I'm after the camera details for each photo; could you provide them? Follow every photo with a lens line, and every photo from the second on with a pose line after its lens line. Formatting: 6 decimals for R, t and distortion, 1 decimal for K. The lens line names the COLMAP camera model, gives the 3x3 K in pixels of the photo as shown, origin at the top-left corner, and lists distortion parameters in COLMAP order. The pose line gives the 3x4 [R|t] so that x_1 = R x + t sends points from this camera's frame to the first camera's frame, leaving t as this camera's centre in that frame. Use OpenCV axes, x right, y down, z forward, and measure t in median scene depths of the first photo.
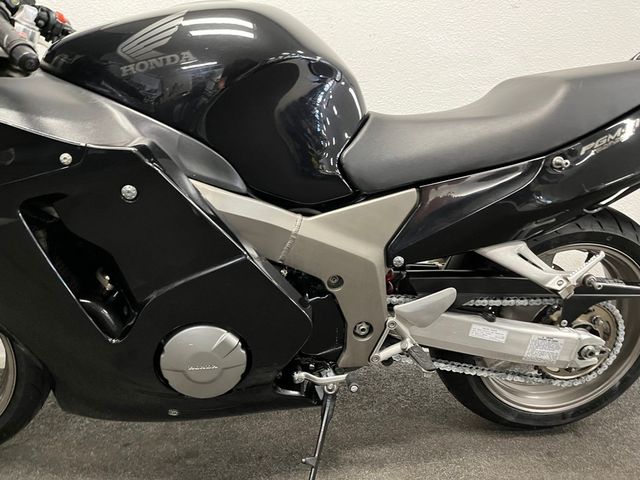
lens RADIAL K [[474.0, 0, 320.9], [0, 474.0, 239.9], [0, 0, 1]] dist [0.031082, -0.025202]
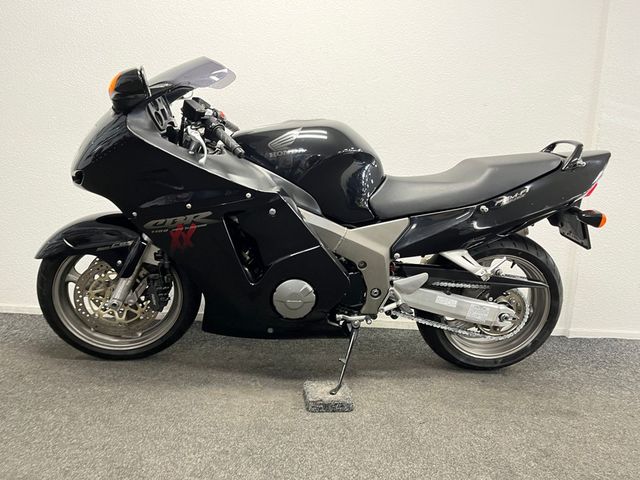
lens RADIAL K [[474.0, 0, 319.8], [0, 474.0, 238.7], [0, 0, 1]] dist [0.031082, -0.025202]
pose [[0.997478, 0.061850, -0.034814, -0.076309], [-0.063464, 0.996860, -0.047351, 0.082529], [0.031776, 0.049441, 0.998271, -0.848079]]
